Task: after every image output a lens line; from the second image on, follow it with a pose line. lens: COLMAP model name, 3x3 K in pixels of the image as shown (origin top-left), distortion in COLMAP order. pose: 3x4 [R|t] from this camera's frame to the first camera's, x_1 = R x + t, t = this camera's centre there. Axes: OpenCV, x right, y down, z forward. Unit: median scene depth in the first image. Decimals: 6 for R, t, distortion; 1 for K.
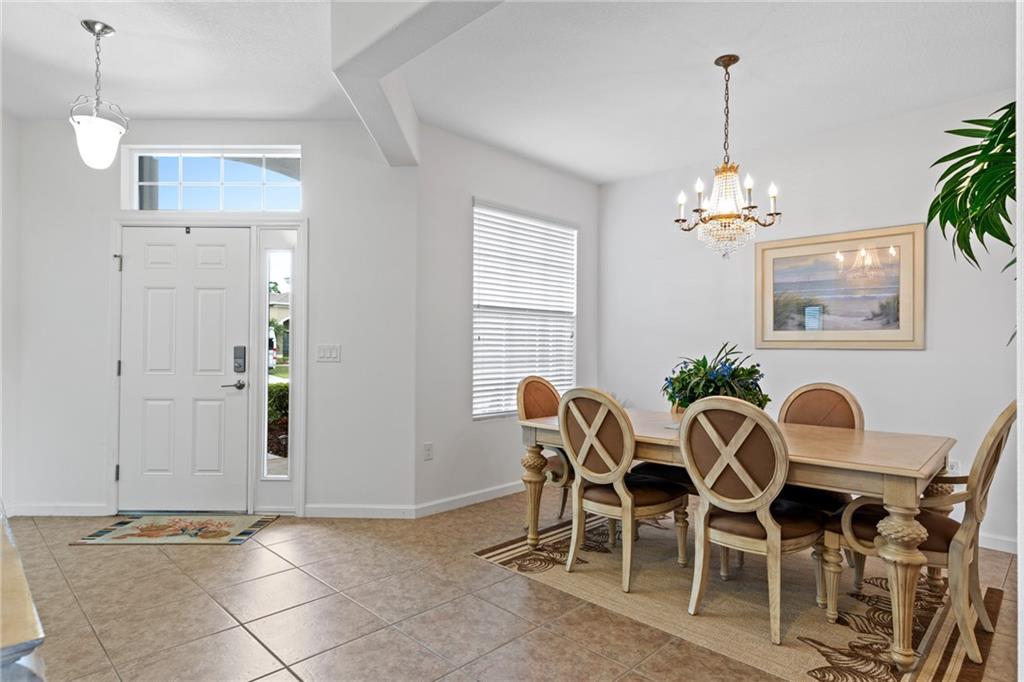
lens RADIAL K [[562.5, 0, 512.0], [0, 562.5, 341.0], [0, 0, 1]] dist [0.005995, 0.001097]
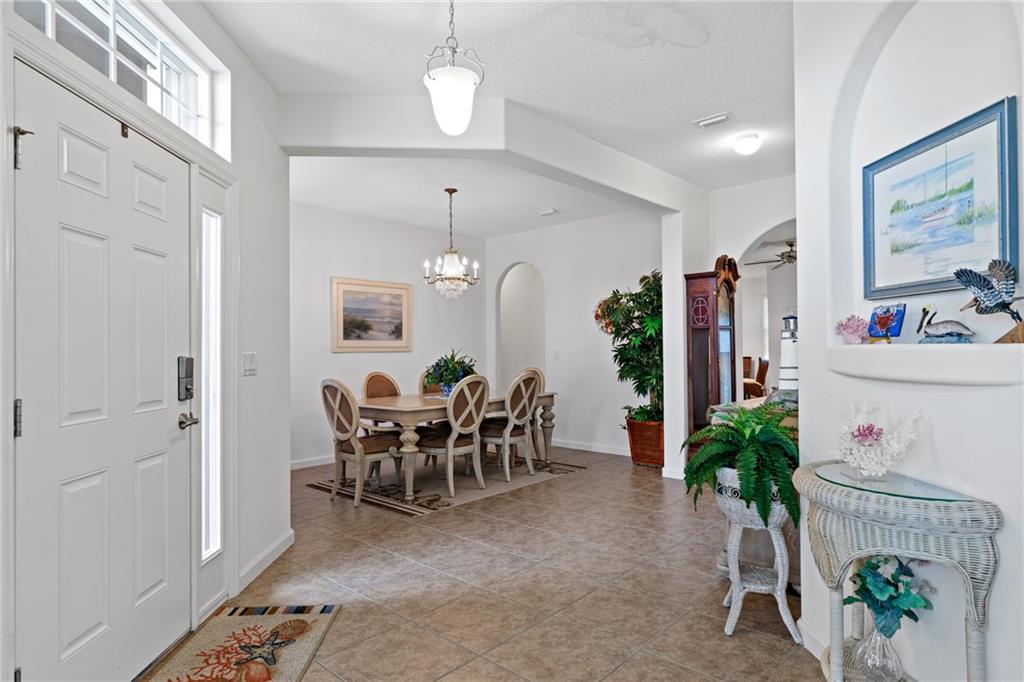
lens RADIAL K [[562.5, 0, 512.0], [0, 562.5, 341.0], [0, 0, 1]] dist [0.005995, 0.001097]
pose [[-0.031520, 0.009001, 0.999463, -1.141573], [0.001144, 0.999959, -0.008970, -0.002366], [-0.999502, 0.000861, -0.031529, 0.699542]]
